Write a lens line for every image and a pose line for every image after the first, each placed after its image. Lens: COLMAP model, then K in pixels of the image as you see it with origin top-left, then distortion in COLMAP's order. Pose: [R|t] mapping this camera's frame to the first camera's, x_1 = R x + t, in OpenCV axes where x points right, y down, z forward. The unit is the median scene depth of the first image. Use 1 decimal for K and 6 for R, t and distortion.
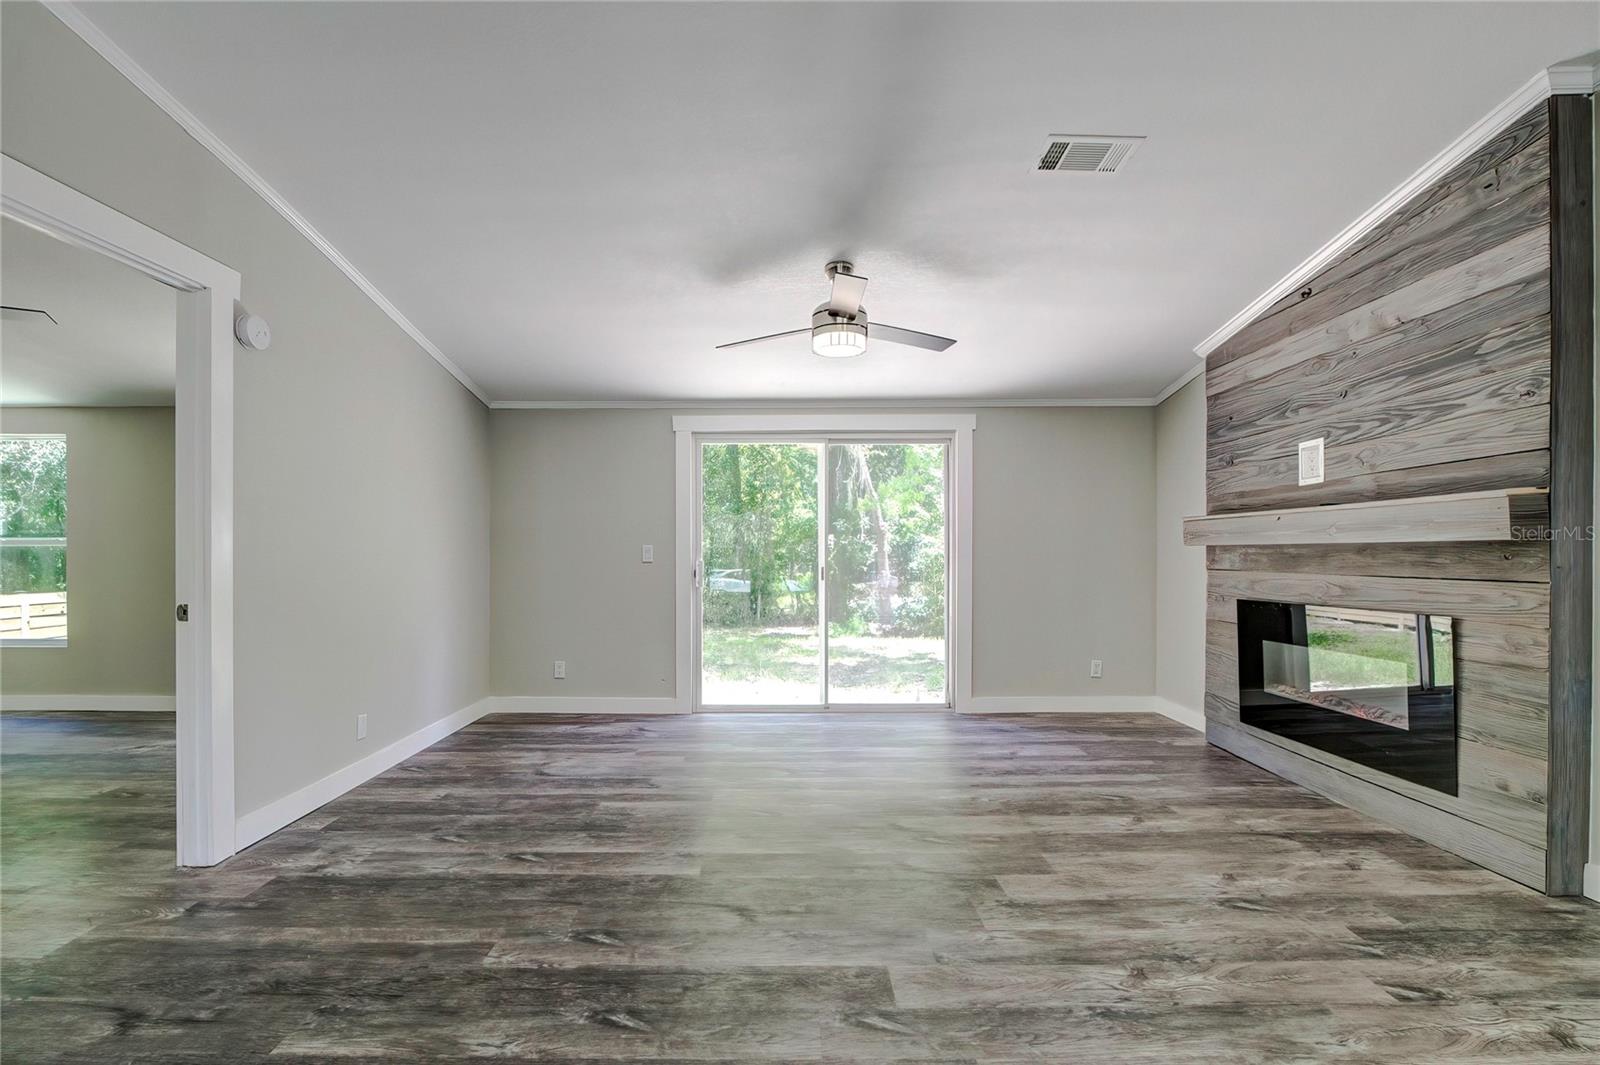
lens RADIAL K [[695.4, 0, 802.9], [0, 695.4, 560.4], [0, 0, 1]] dist [-0.011101, 0.001002]
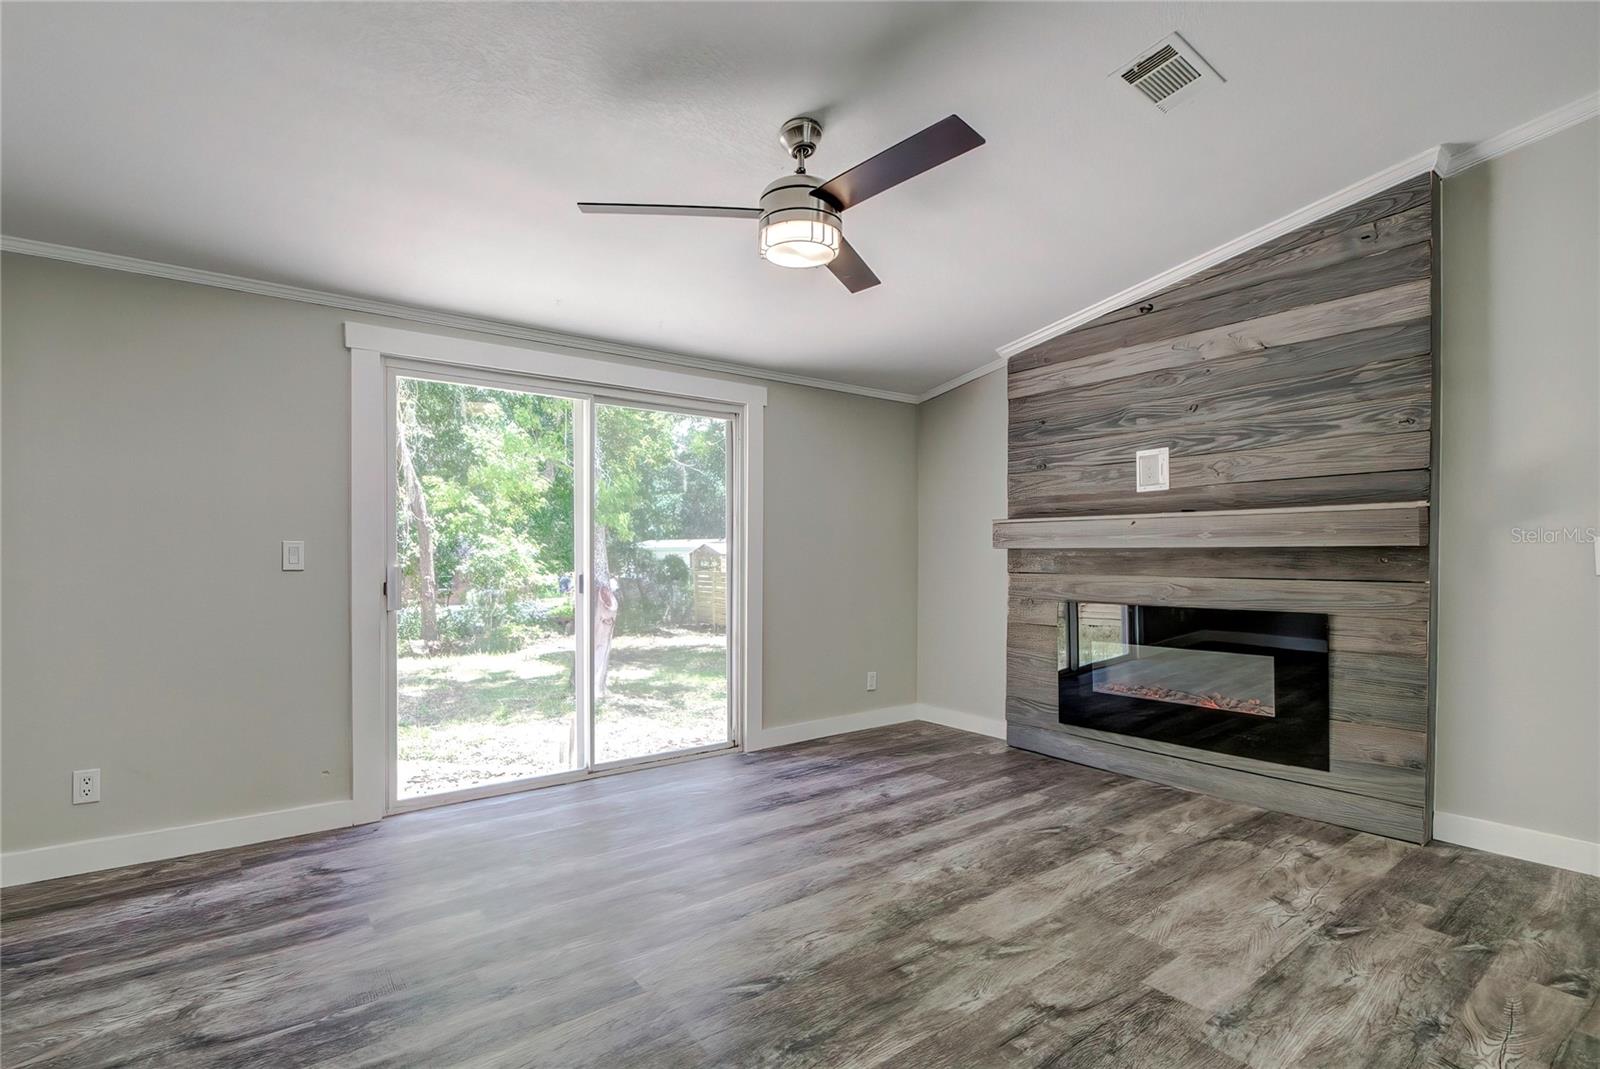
lens RADIAL K [[724.4, 0, 768.0], [0, 724.4, 566.6], [0, 0, 1]] dist [-0.014042, 0.000859]
pose [[0.813663, -0.006791, 0.581297, -0.370198], [0.003744, 0.999972, 0.006442, -0.004464], [-0.581324, -0.003065, 0.813666, 0.436666]]
